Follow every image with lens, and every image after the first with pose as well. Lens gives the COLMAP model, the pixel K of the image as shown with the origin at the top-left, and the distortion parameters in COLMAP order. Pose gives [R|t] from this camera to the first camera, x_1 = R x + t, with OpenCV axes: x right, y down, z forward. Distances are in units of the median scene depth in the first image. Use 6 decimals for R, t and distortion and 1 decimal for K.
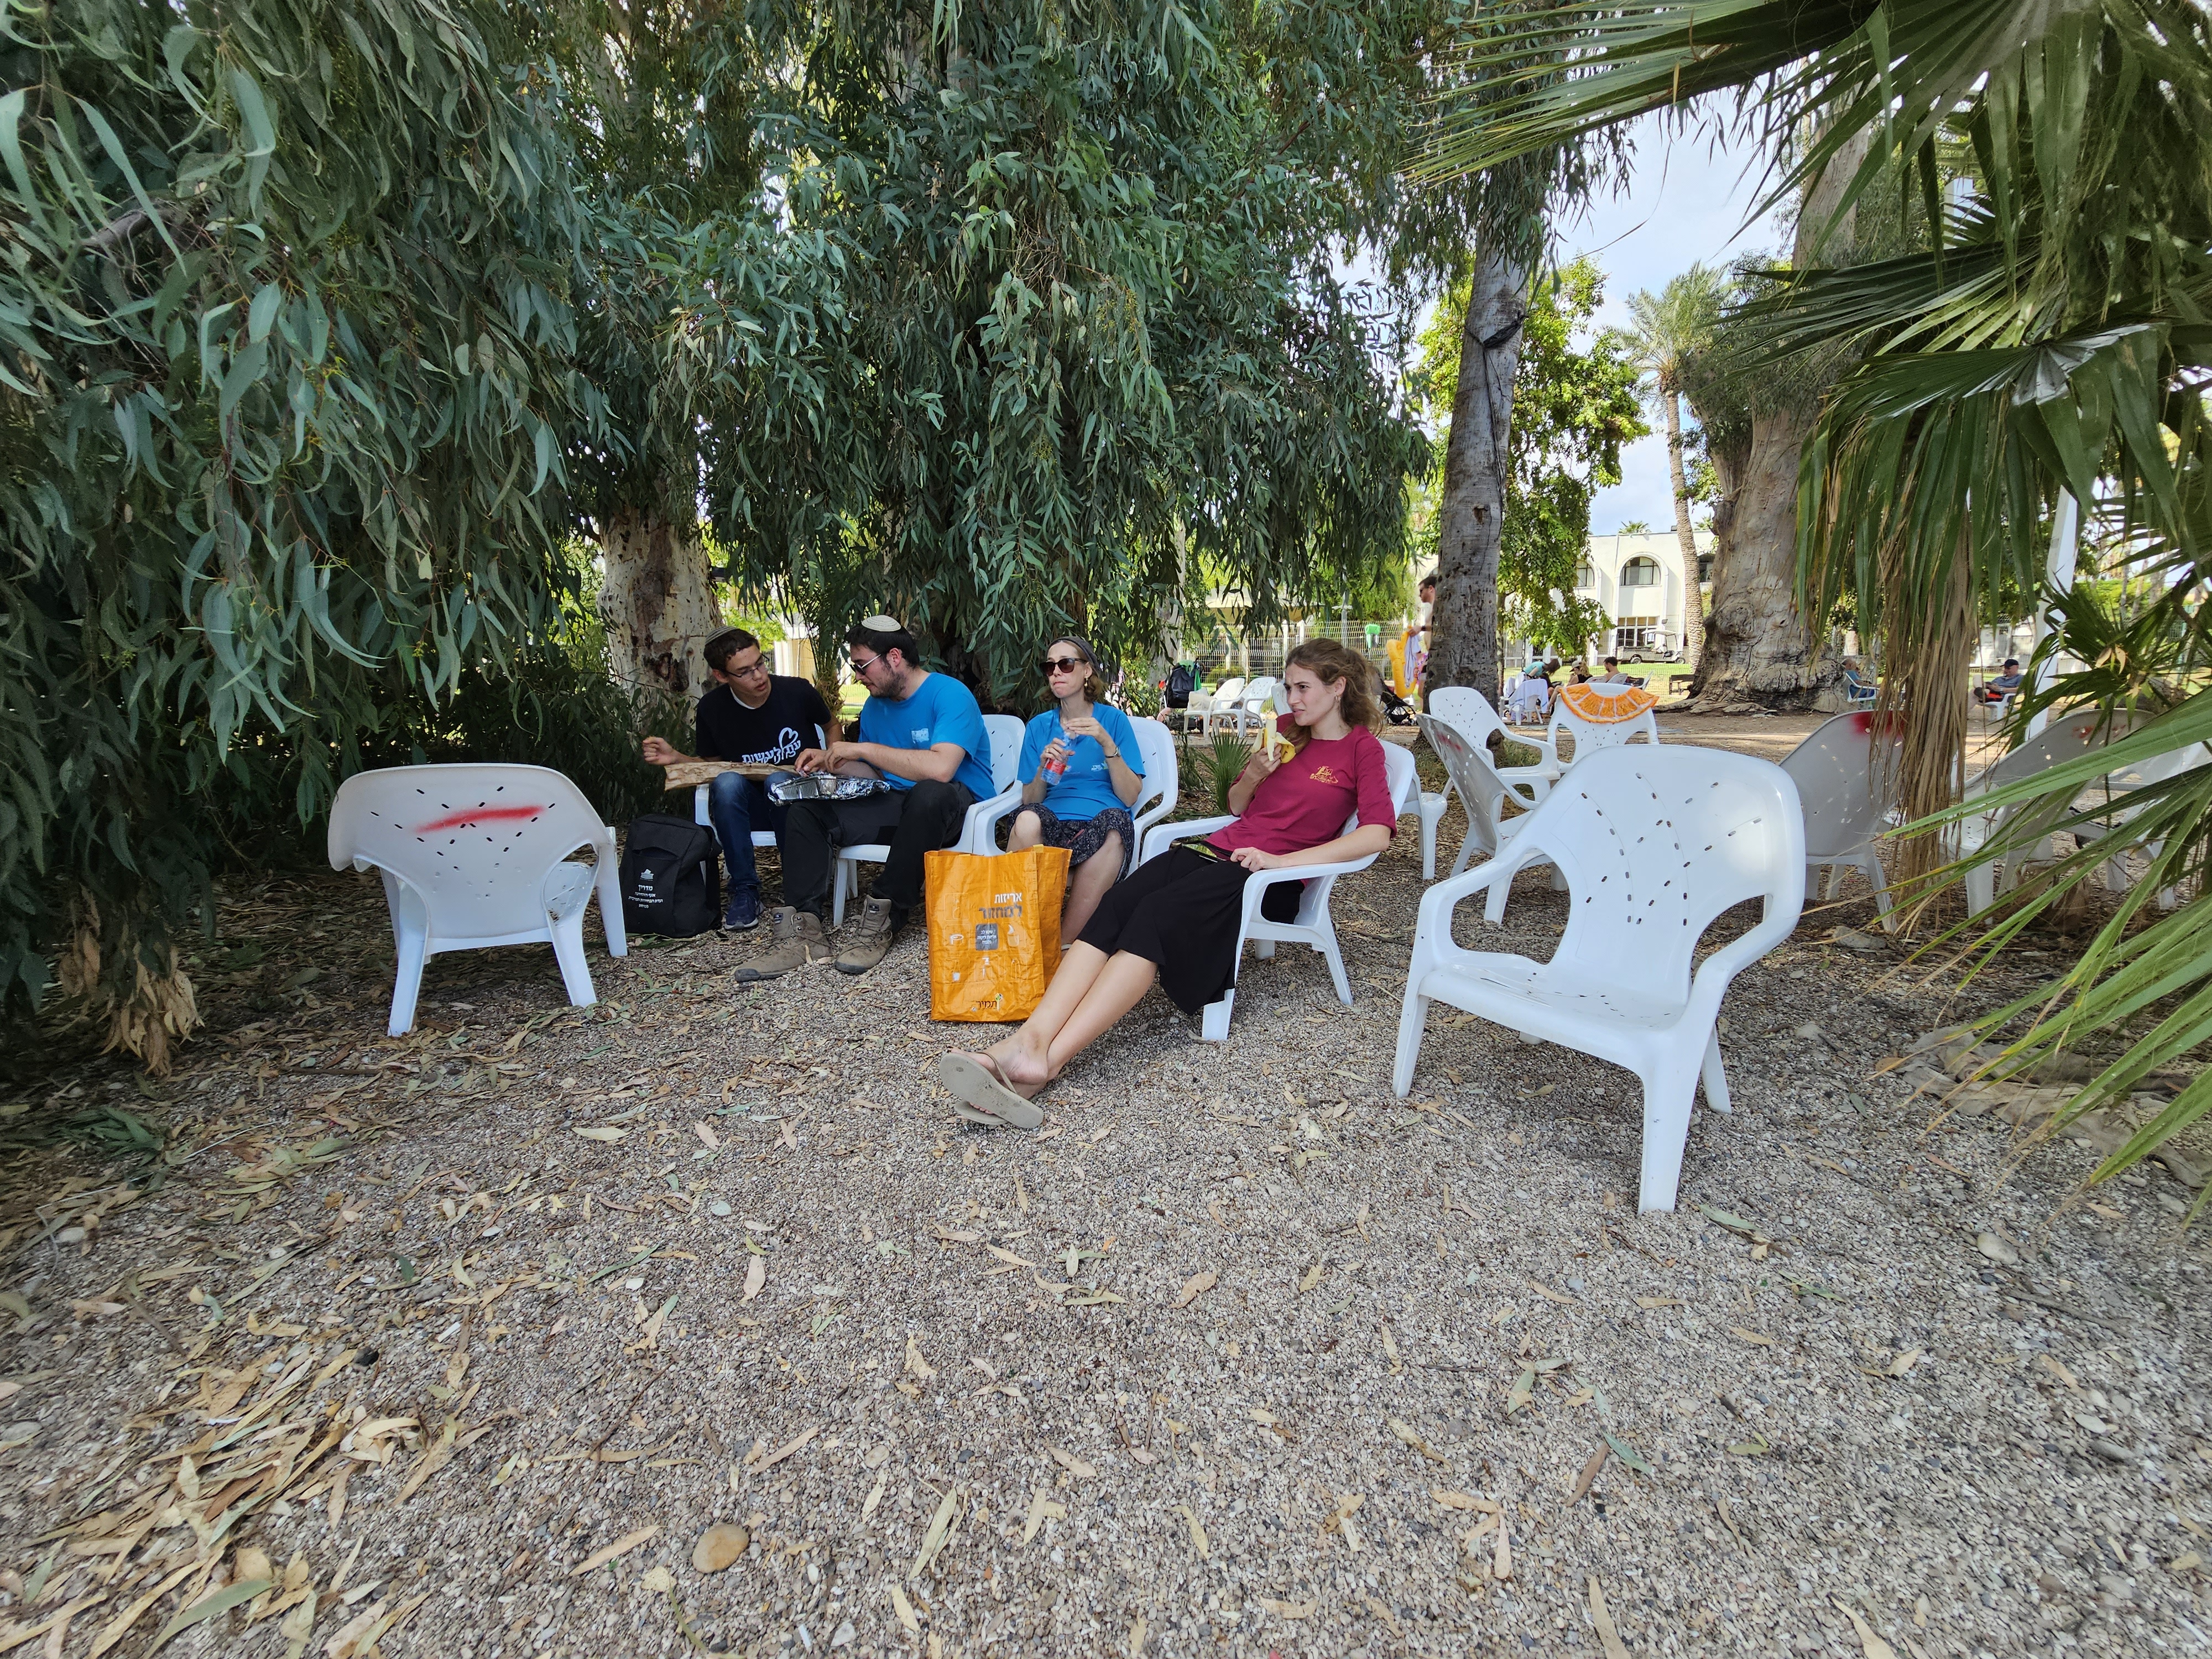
lens RADIAL K [[882.8, 0, 1115.3], [0, 882.8, 808.4], [0, 0, 1]] dist [-0.000649, 0.000761]
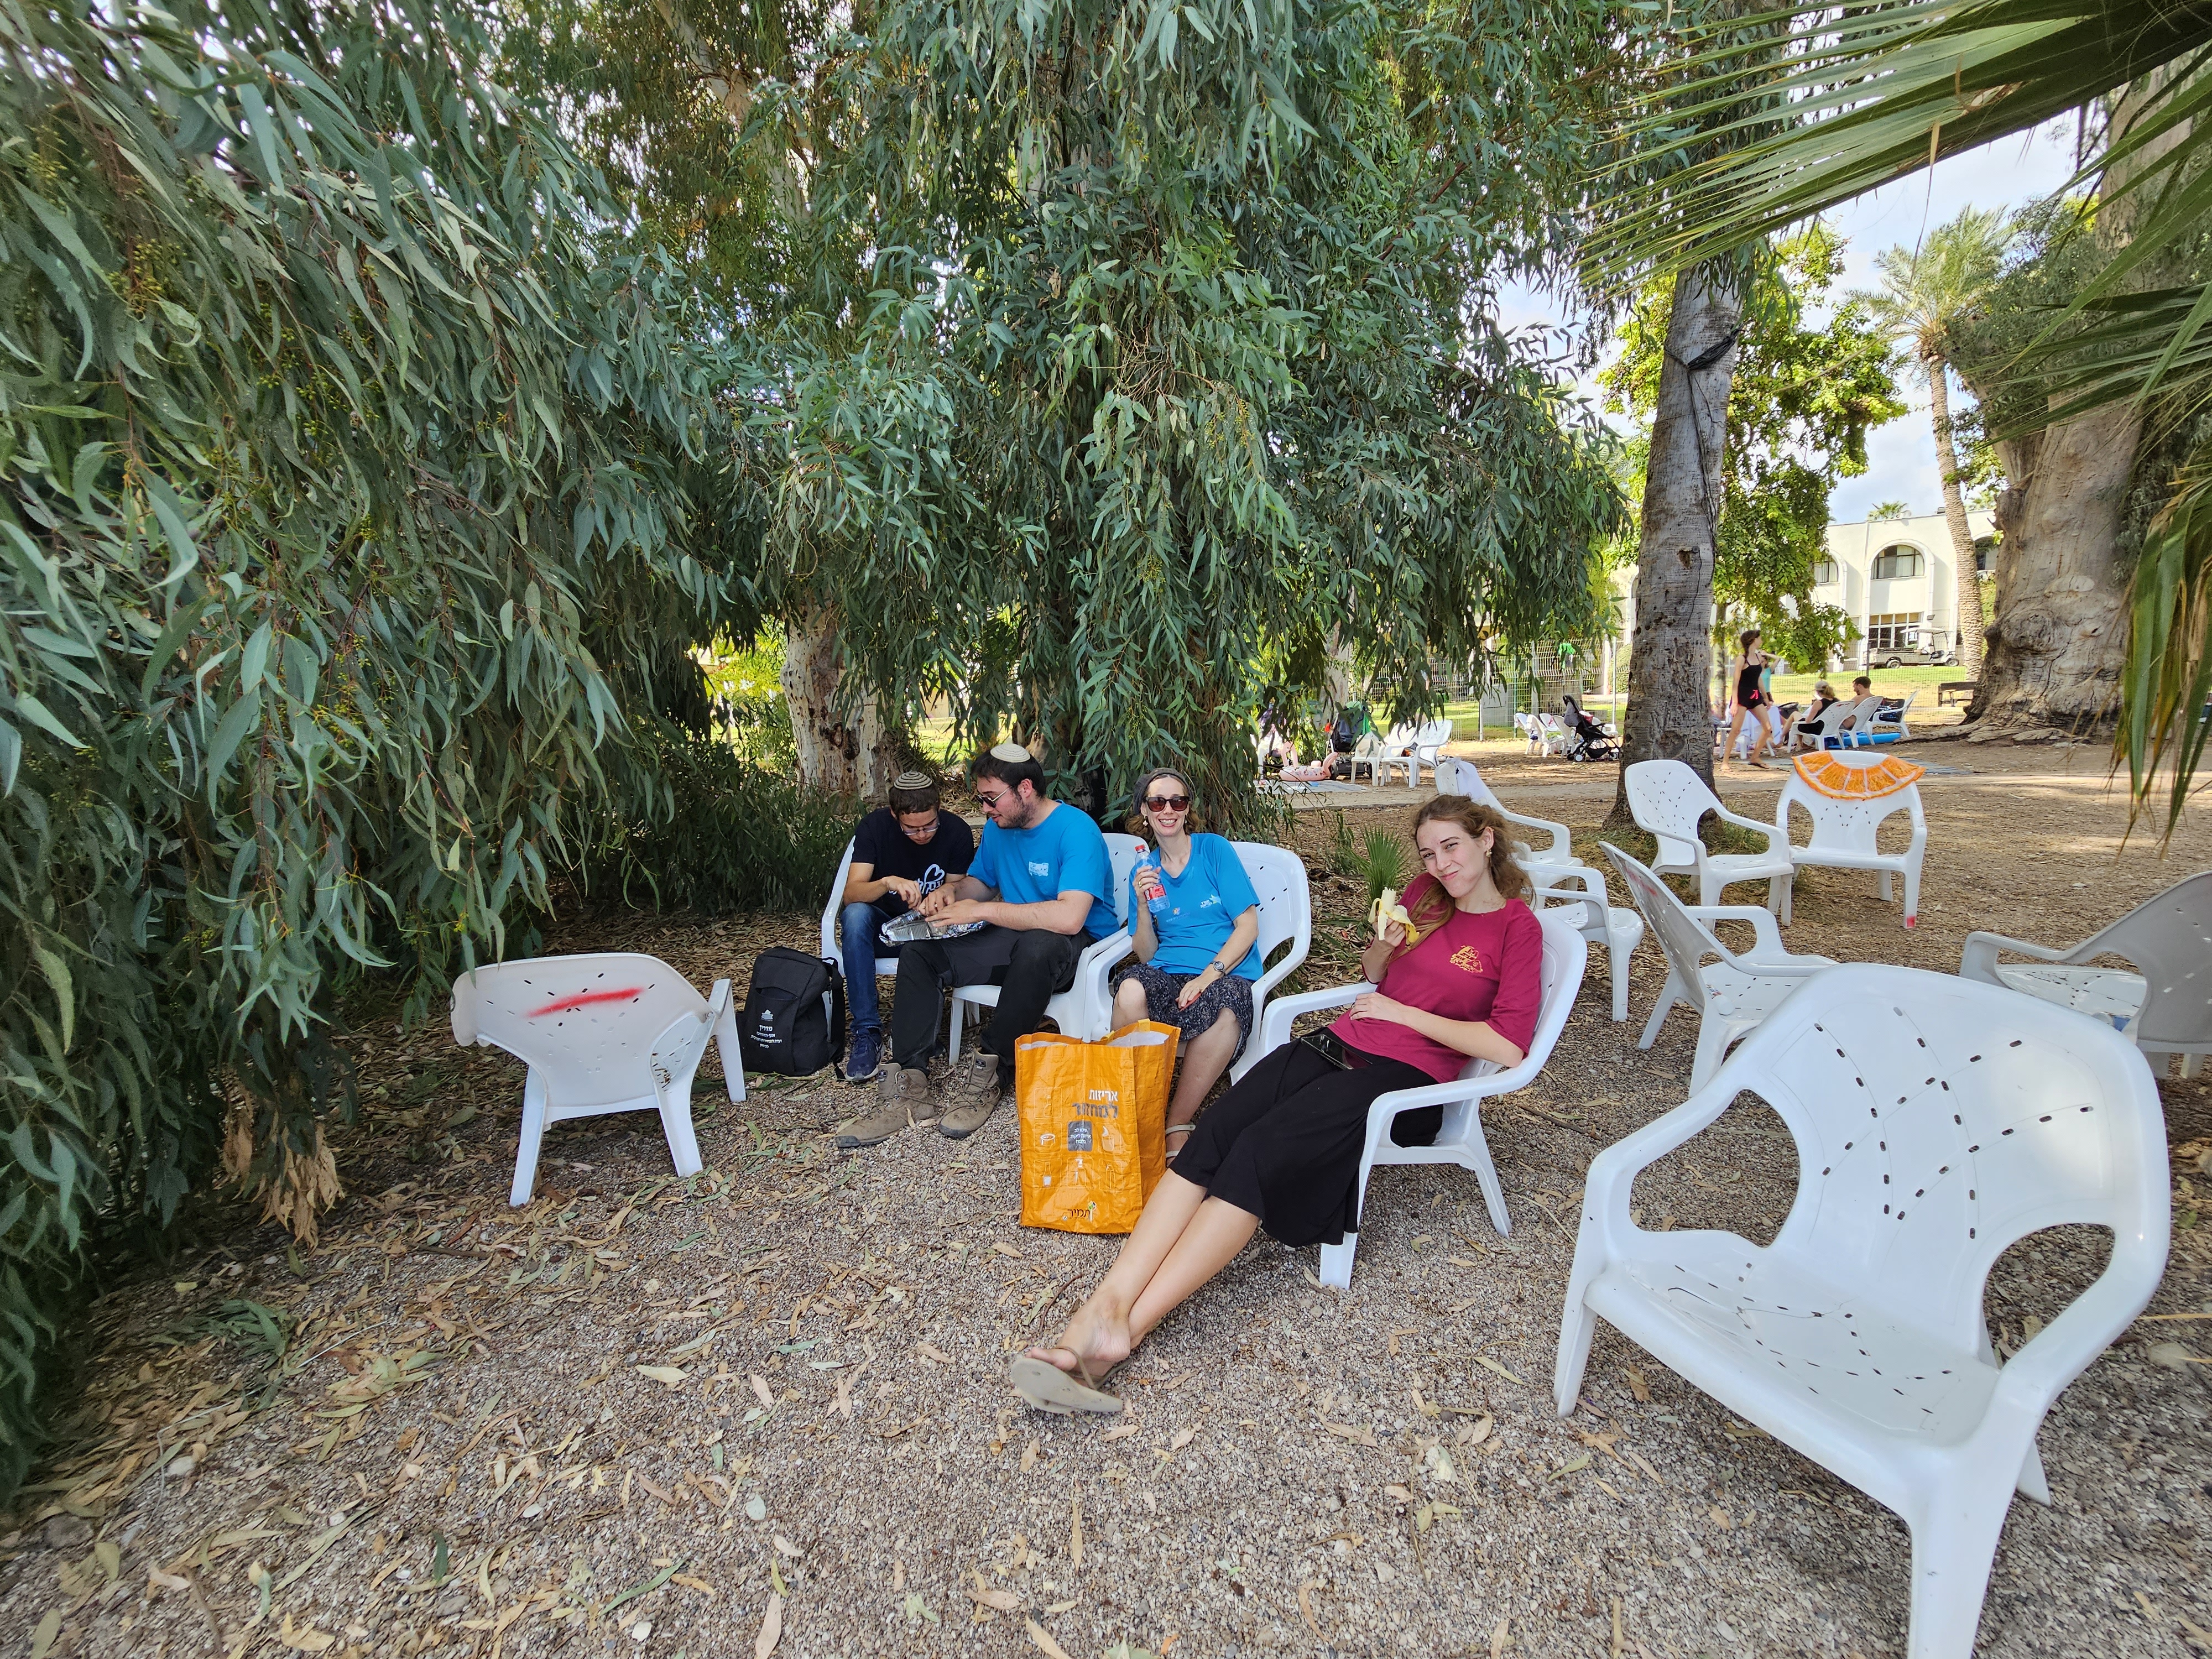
lens RADIAL K [[882.8, 0, 1126.9], [0, 882.8, 809.1], [0, 0, 1]] dist [-0.000649, 0.000761]
pose [[0.983015, -0.005258, -0.183451, 0.070095], [0.001880, 0.999826, -0.018580, -0.173097], [0.183517, 0.017919, 0.982853, 0.108201]]
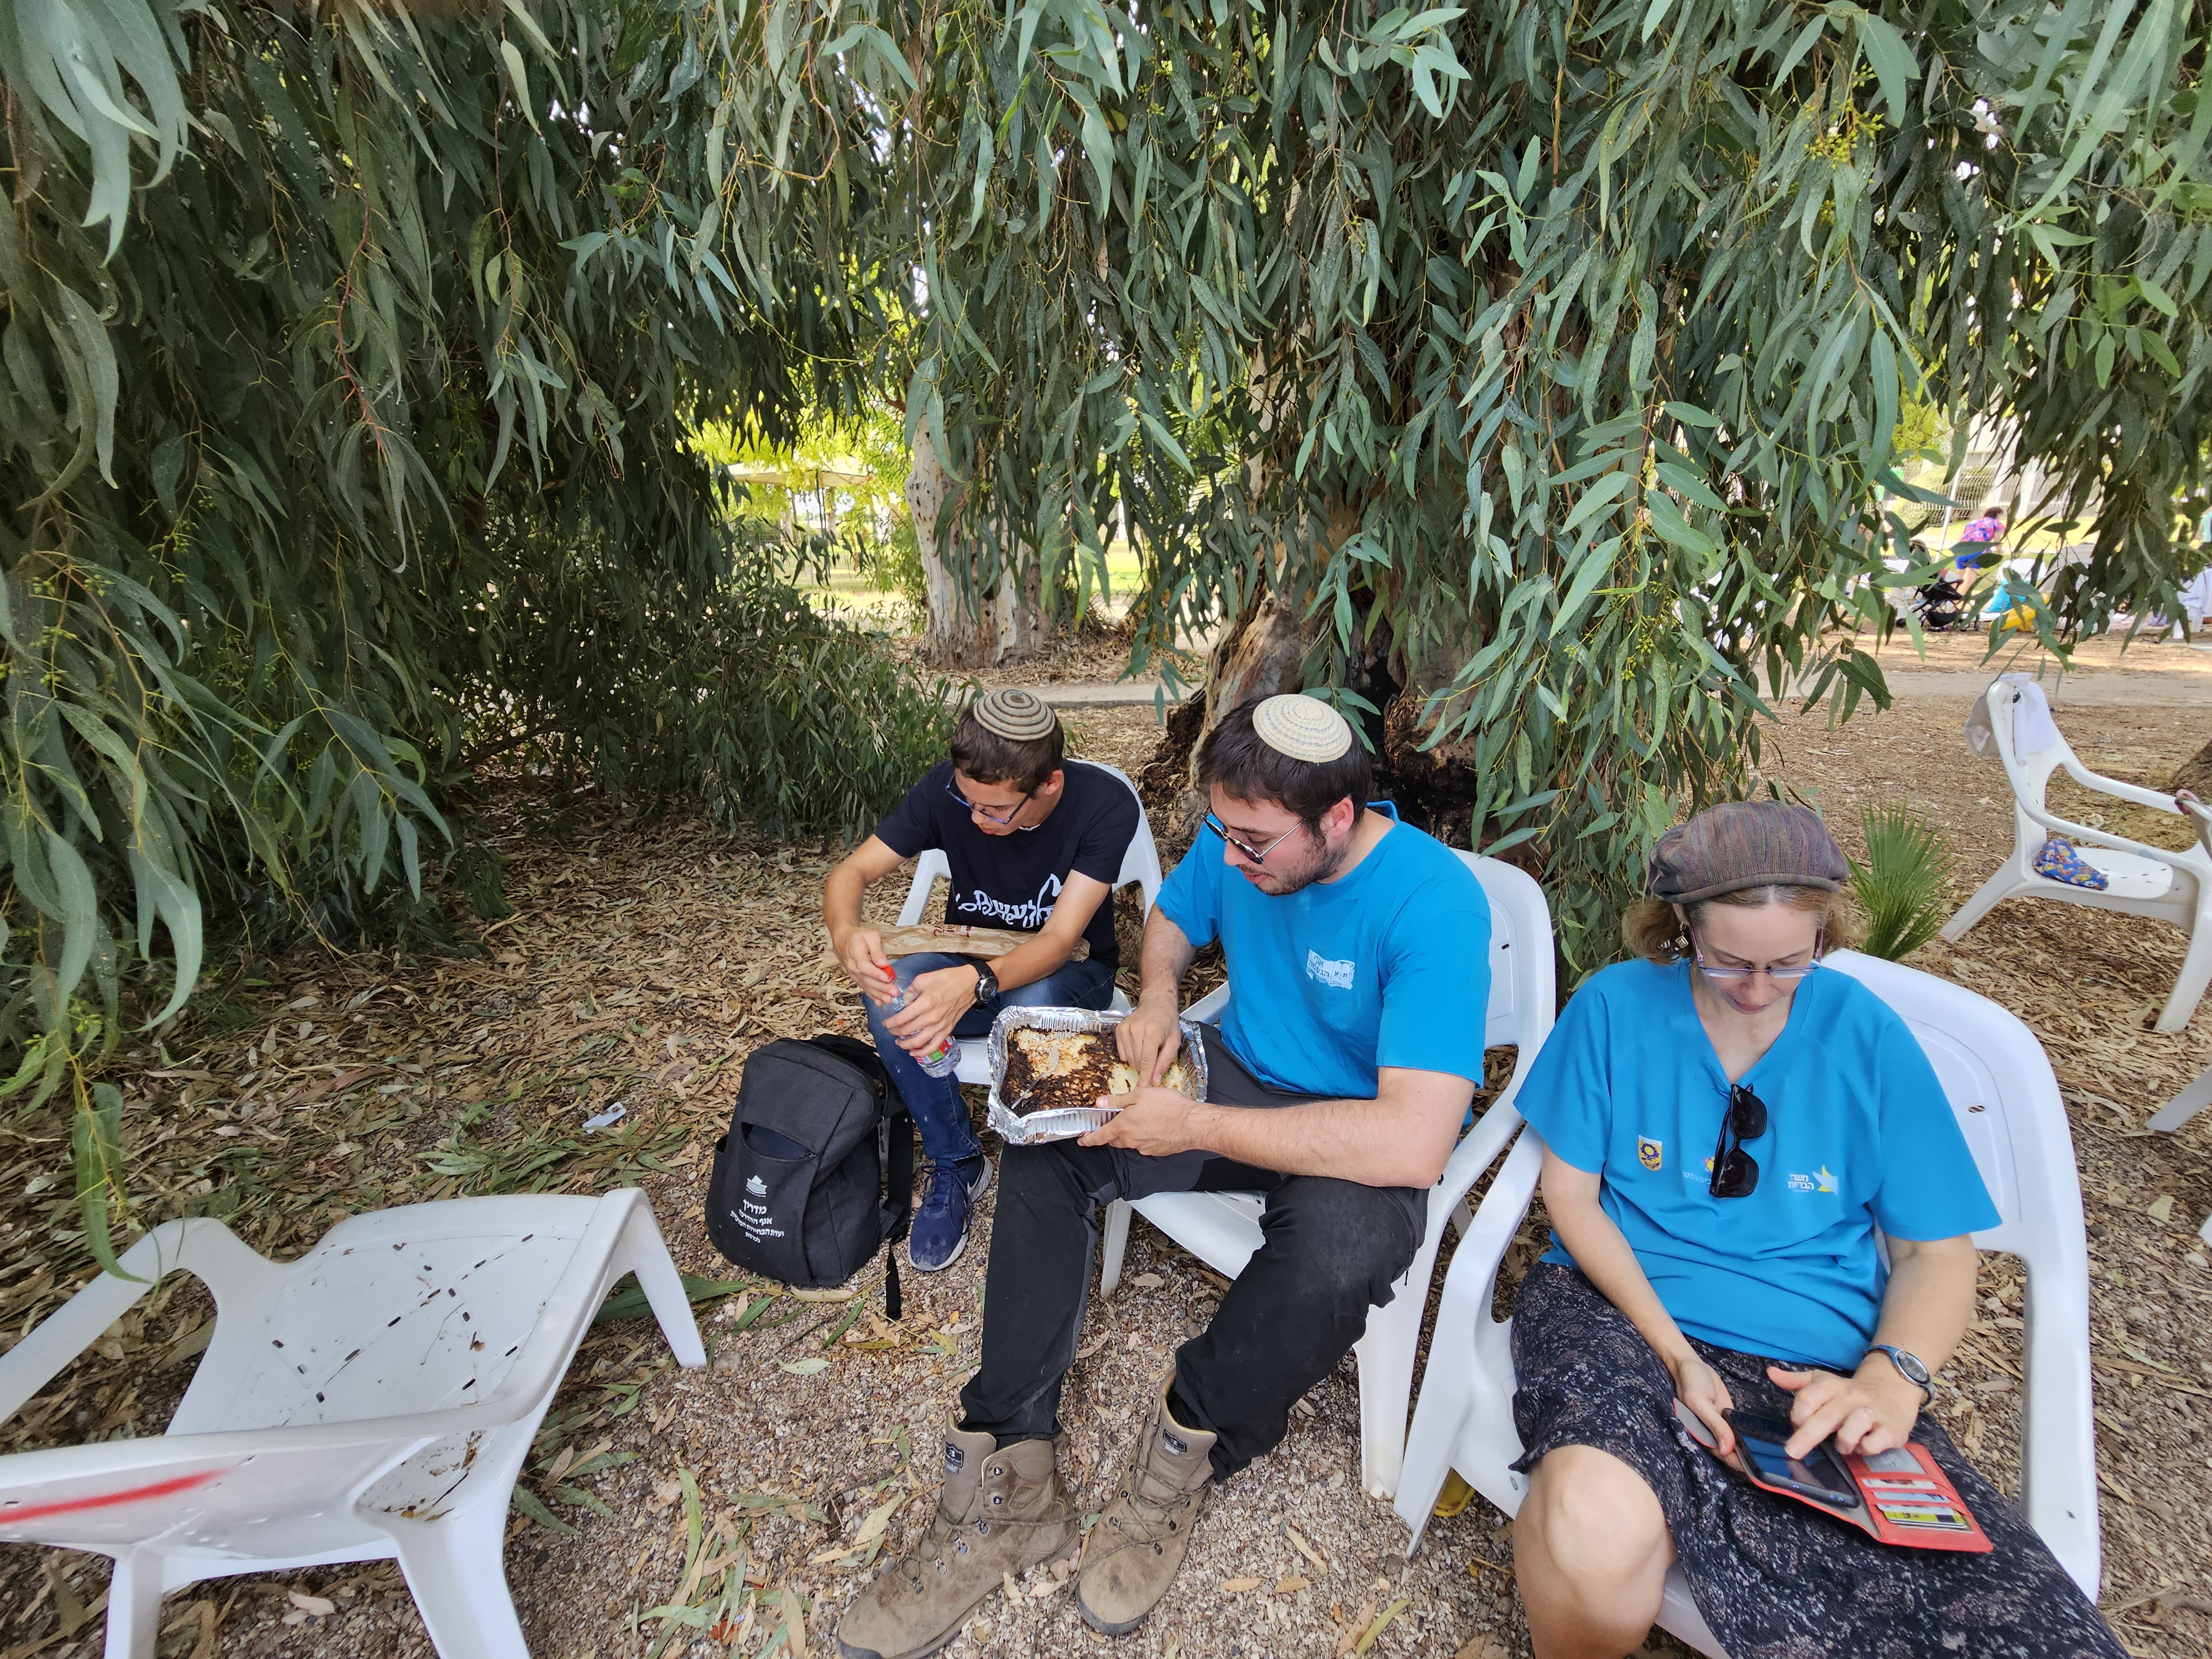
lens RADIAL K [[882.8, 0, 1126.3], [0, 882.8, 812.8], [0, 0, 1]] dist [-0.000649, 0.000761]
pose [[0.935615, 0.107691, -0.336194, -0.227421], [-0.048875, 0.982679, 0.178757, -0.297700], [0.349621, -0.150816, 0.924673, 0.794934]]
